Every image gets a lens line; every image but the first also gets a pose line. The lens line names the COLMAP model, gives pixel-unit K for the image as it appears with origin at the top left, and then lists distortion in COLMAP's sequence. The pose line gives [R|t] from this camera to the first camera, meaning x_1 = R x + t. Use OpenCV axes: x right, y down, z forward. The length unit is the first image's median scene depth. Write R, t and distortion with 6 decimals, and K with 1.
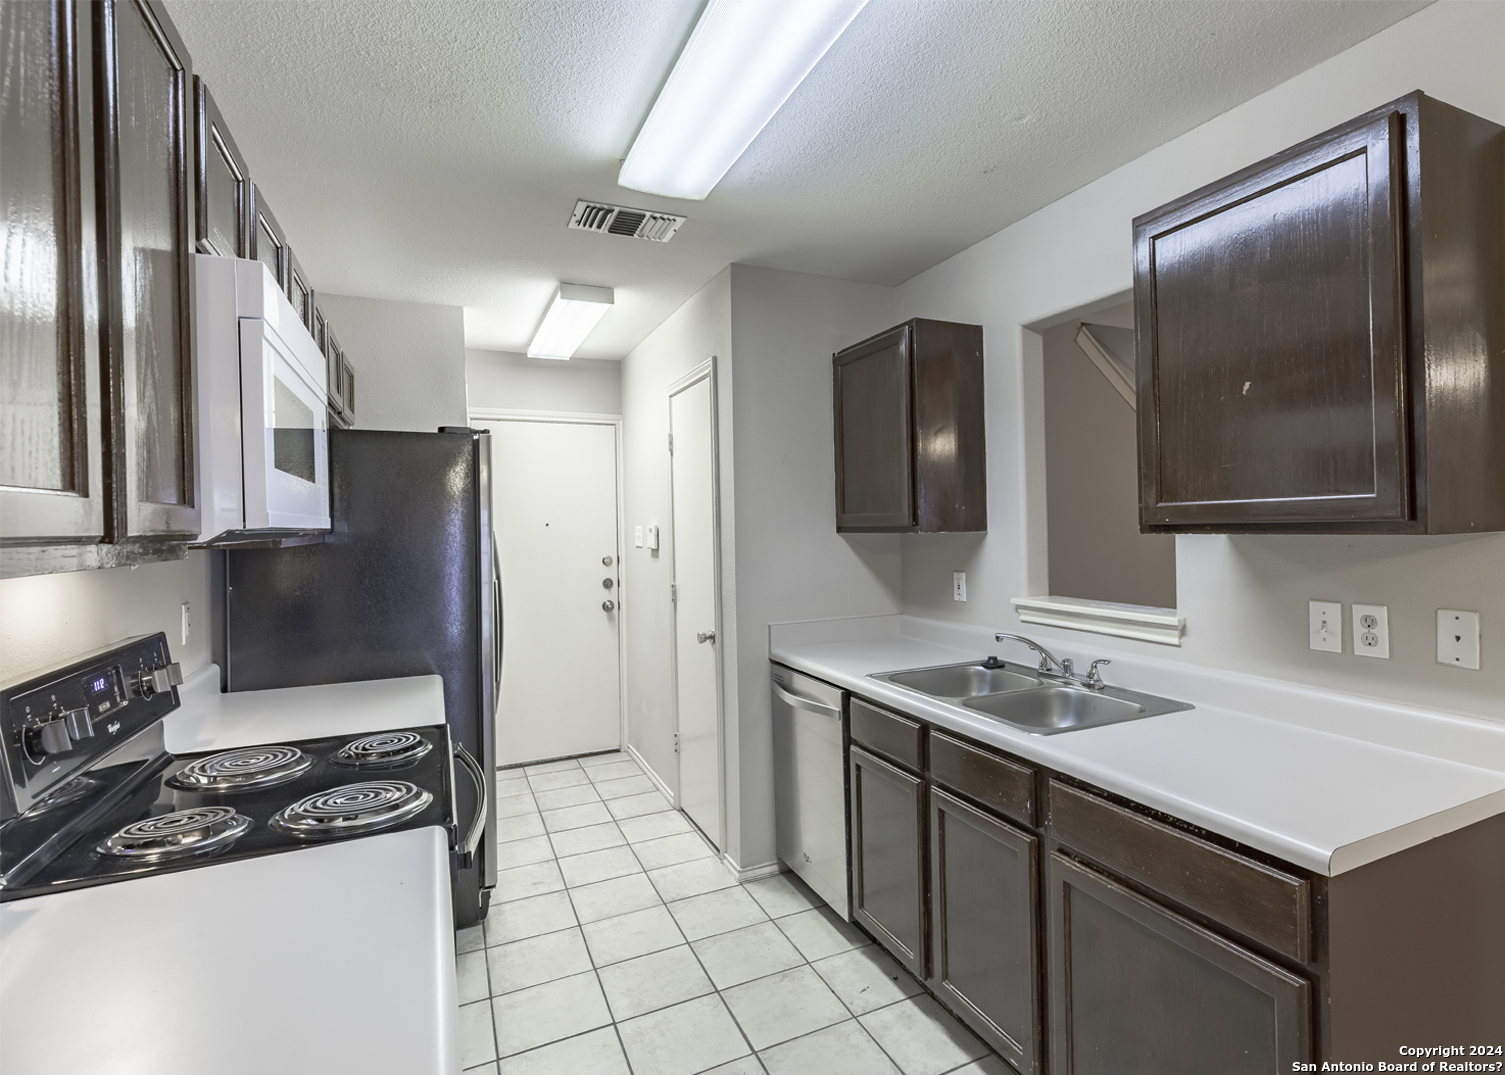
lens RADIAL K [[761.3, 0, 828.2], [0, 761.3, 526.8], [0, 0, 1]] dist [0.000505, -0.000082]
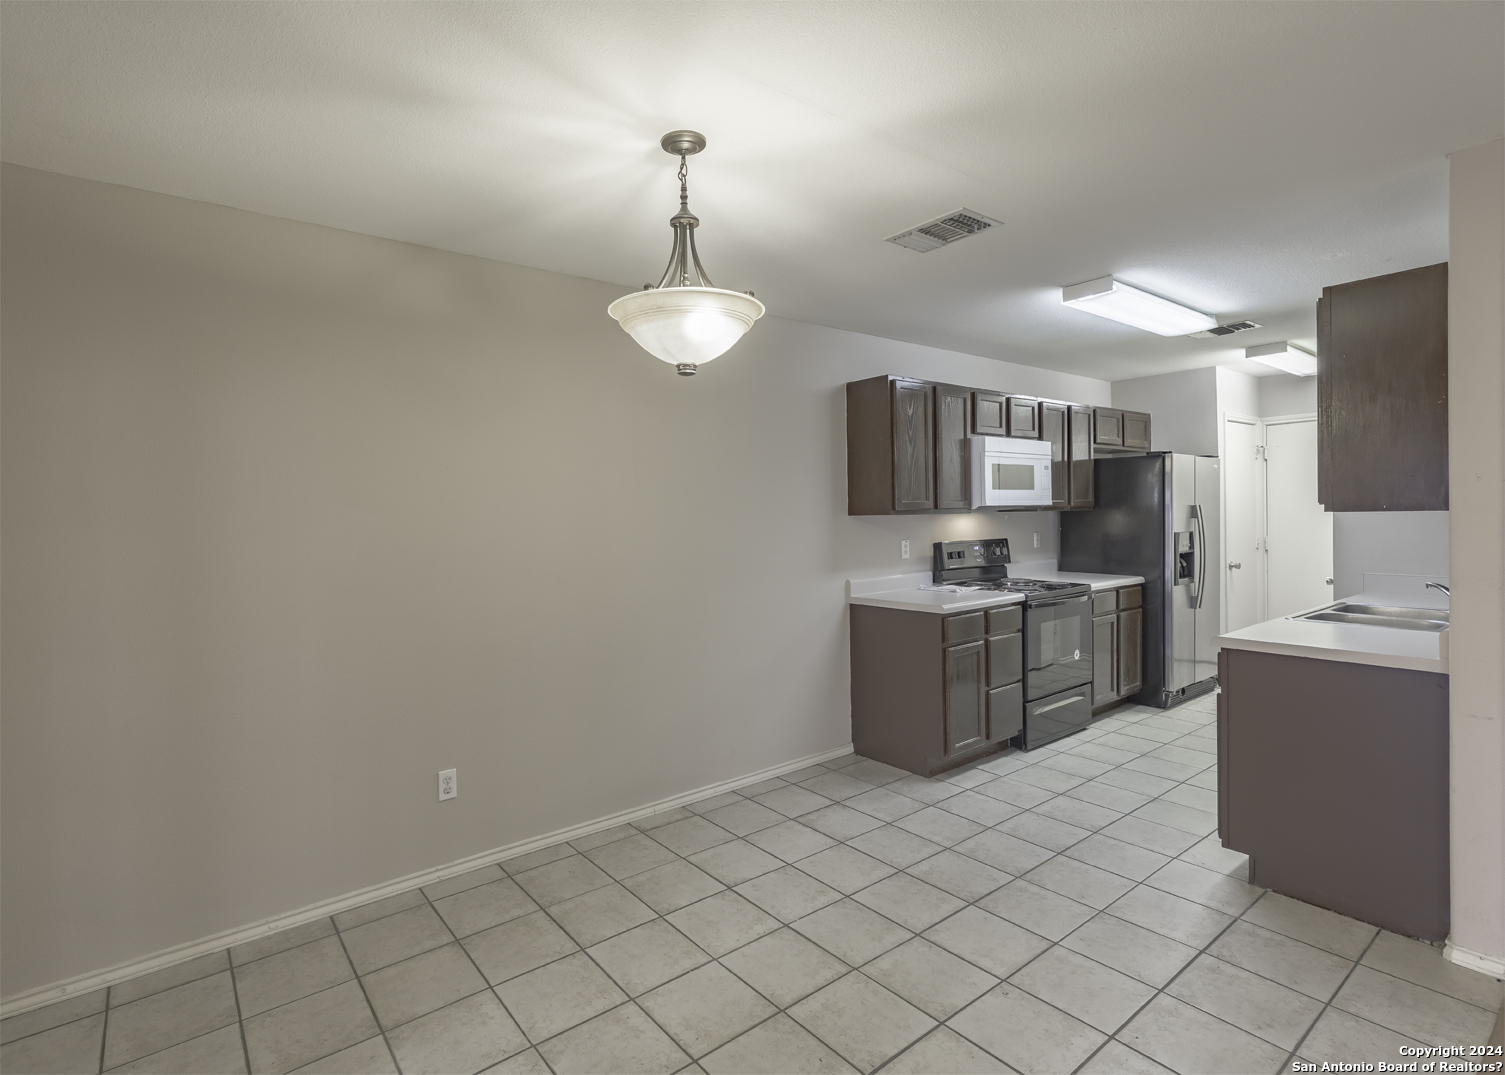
lens RADIAL K [[739.2, 0, 689.2], [0, 739.2, 522.0], [0, 0, 1]] dist [-0.002515, -0.000446]
pose [[0.156180, 0.031457, -0.987228, 1.077283], [0.007218, 0.999430, 0.032988, -0.018624], [0.987702, -0.012278, 0.155864, -0.428311]]
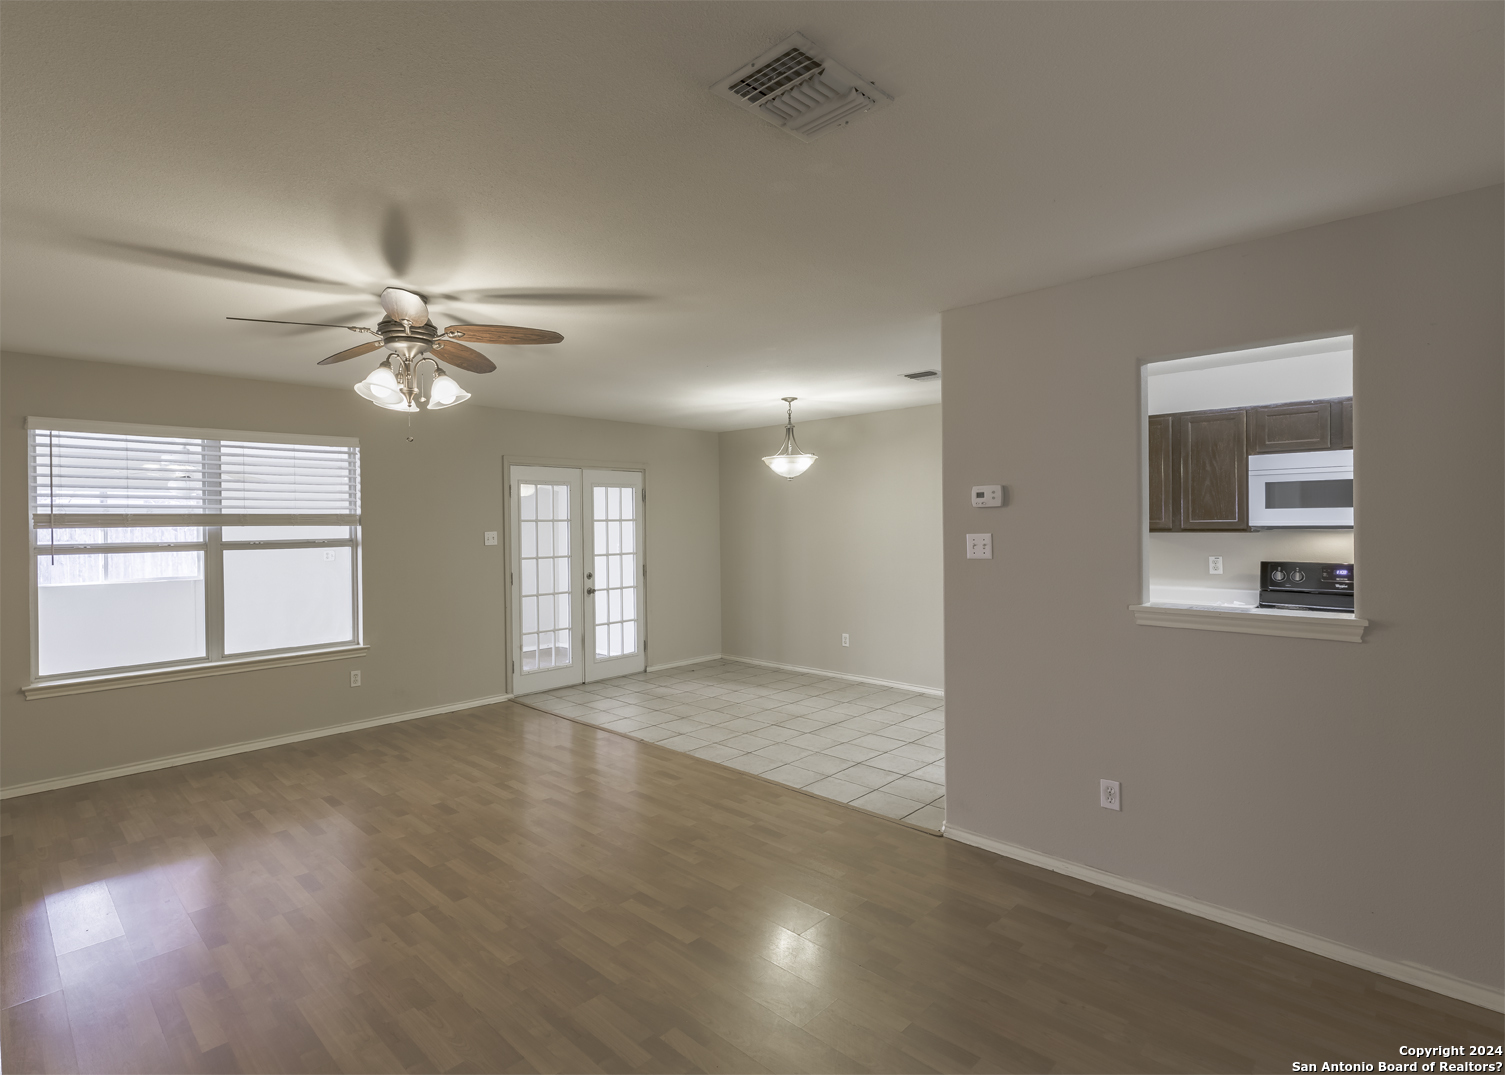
lens RADIAL K [[739.2, 0, 689.2], [0, 739.2, 522.0], [0, 0, 1]] dist [-0.002515, -0.000446]
pose [[-0.958701, 0.027648, -0.283069, 1.193979], [0.025985, 0.999616, 0.009631, -0.048288], [0.283226, 0.001877, -0.959051, 1.479706]]
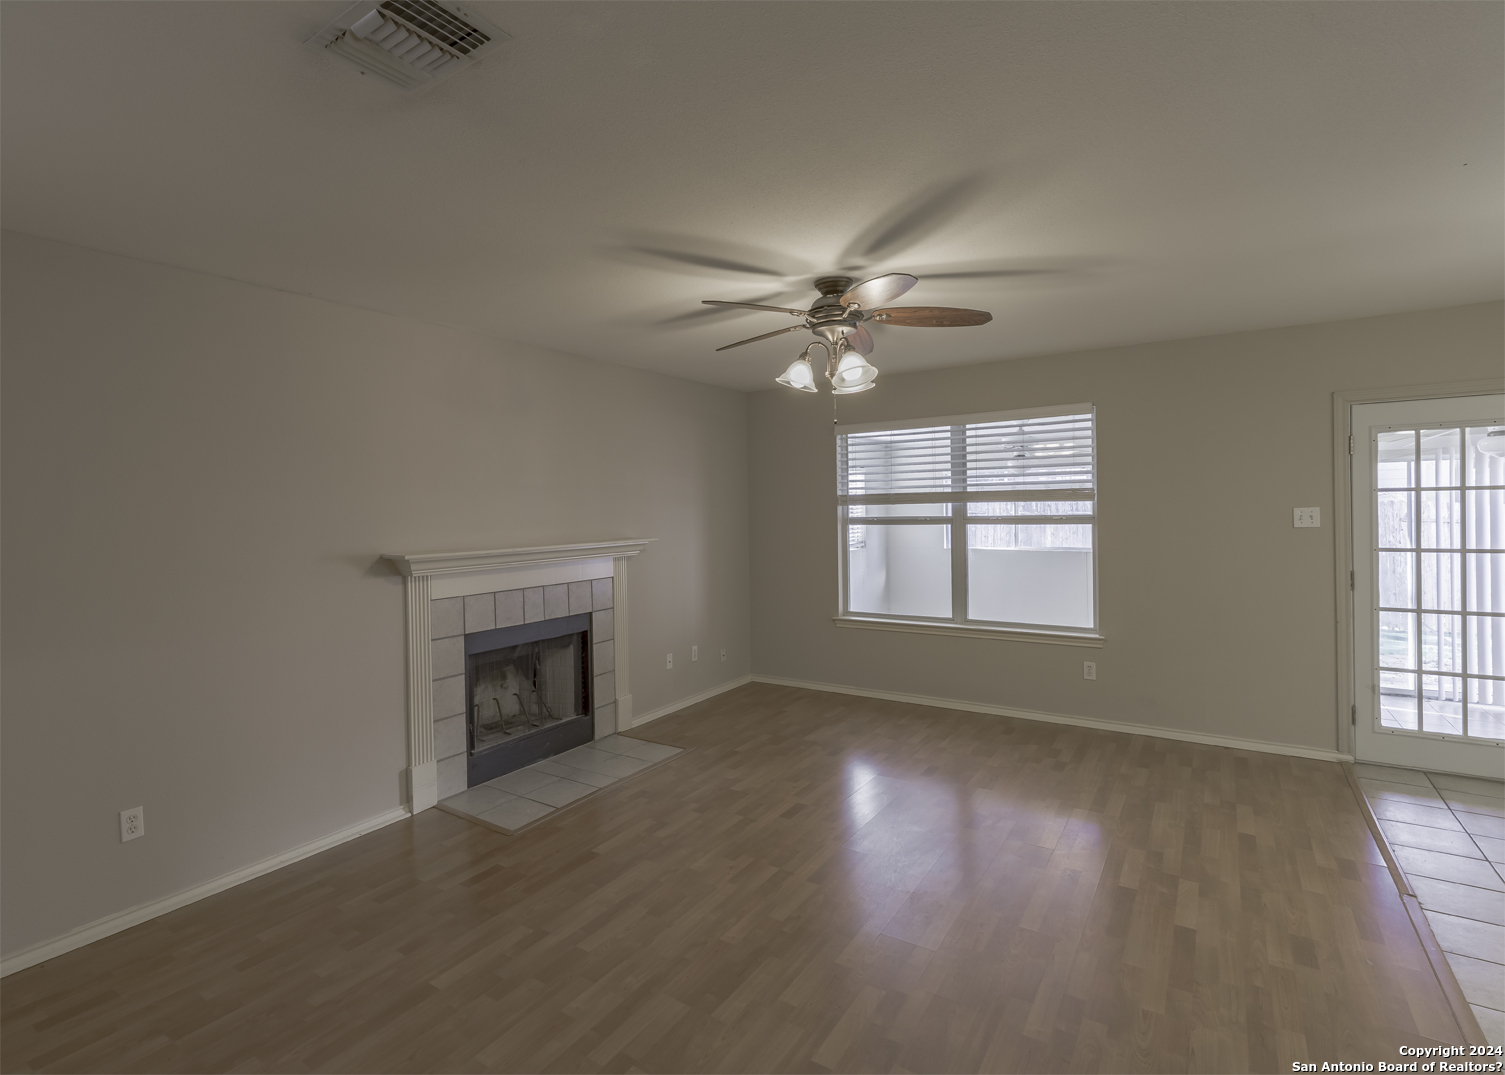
lens RADIAL K [[739.2, 0, 689.2], [0, 739.2, 522.0], [0, 0, 1]] dist [-0.002515, -0.000446]
pose [[-0.451500, 0.011160, 0.892201, 0.418394], [0.032864, 0.999451, 0.004129, -0.032535], [-0.891666, 0.031186, -0.451619, 1.028482]]
